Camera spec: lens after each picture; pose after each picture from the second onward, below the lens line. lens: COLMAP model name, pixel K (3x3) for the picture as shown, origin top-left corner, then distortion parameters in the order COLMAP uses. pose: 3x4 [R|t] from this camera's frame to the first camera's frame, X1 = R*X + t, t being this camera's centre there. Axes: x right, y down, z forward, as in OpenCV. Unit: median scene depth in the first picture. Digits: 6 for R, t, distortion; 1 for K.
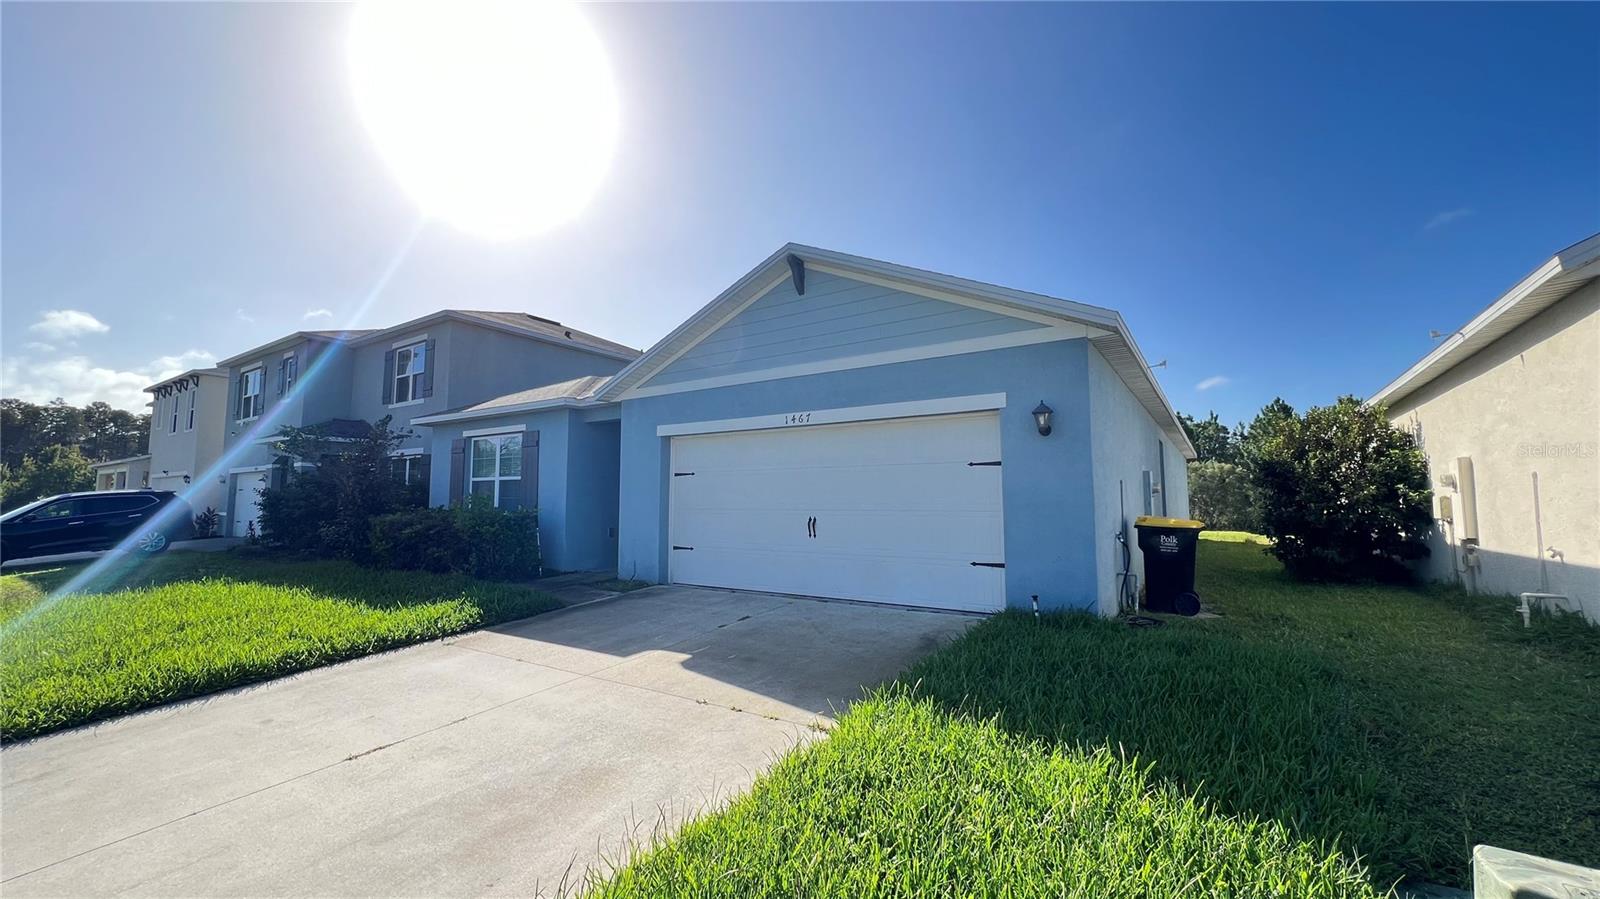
lens RADIAL K [[625.5, 0, 795.6], [0, 625.5, 453.2], [0, 0, 1]] dist [-0.003046, -0.000615]
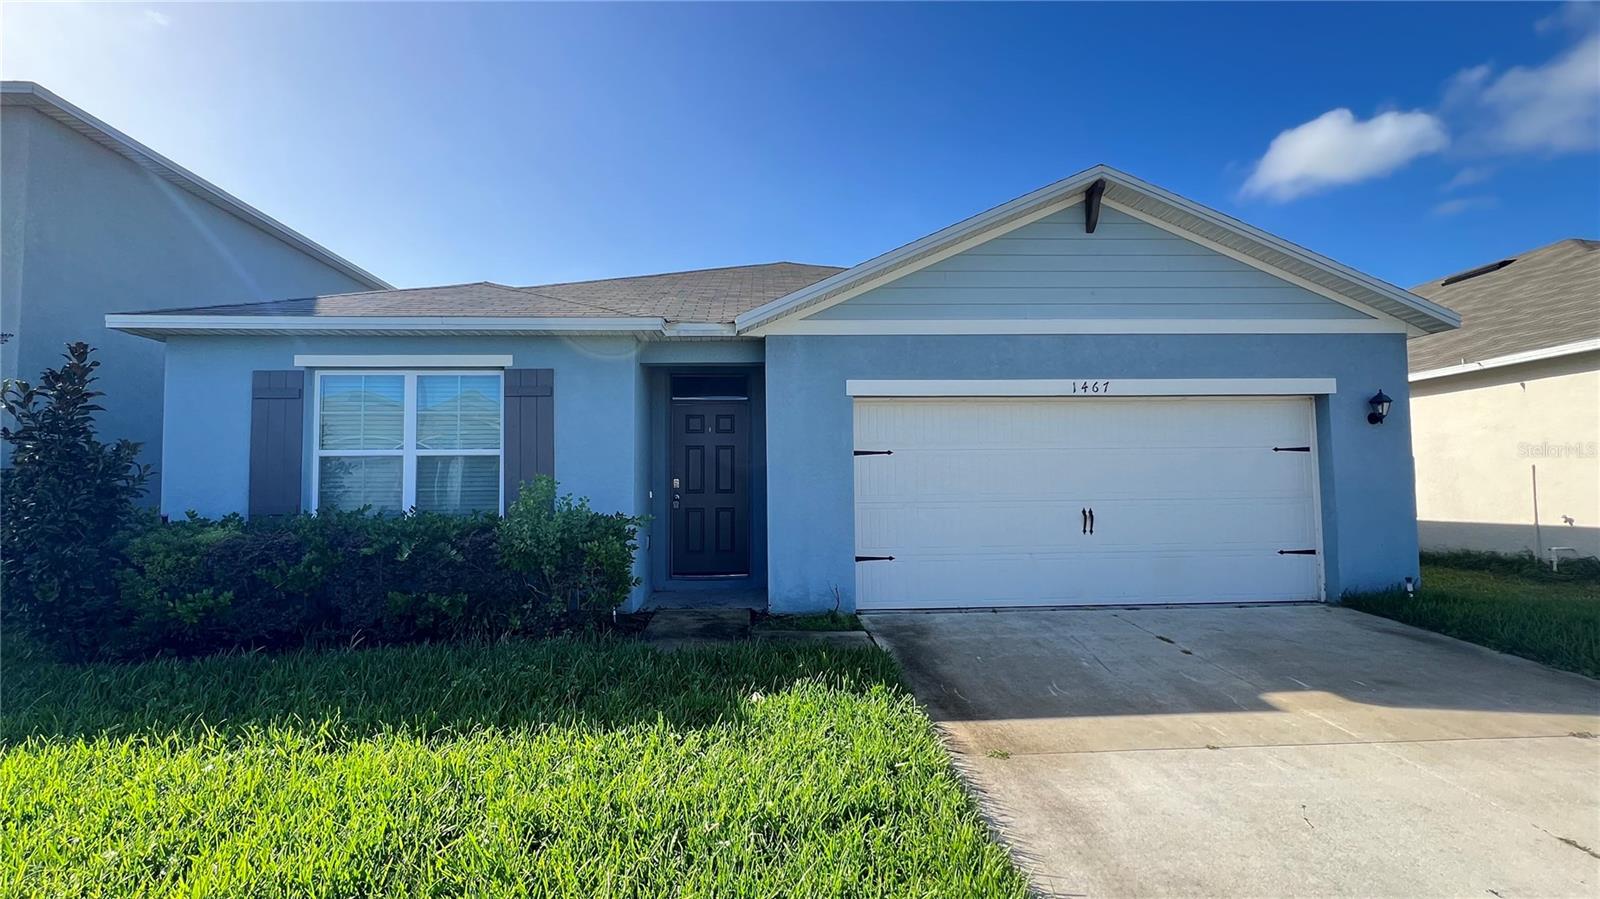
lens RADIAL K [[714.7, 0, 789.4], [0, 714.7, 454.2], [0, 0, 1]] dist [-0.003072, 0.000623]
pose [[0.804326, 0.021194, 0.593811, -0.844801], [-0.036508, 0.999238, 0.013786, 0.032232], [-0.593066, -0.032768, 0.804487, 0.484970]]
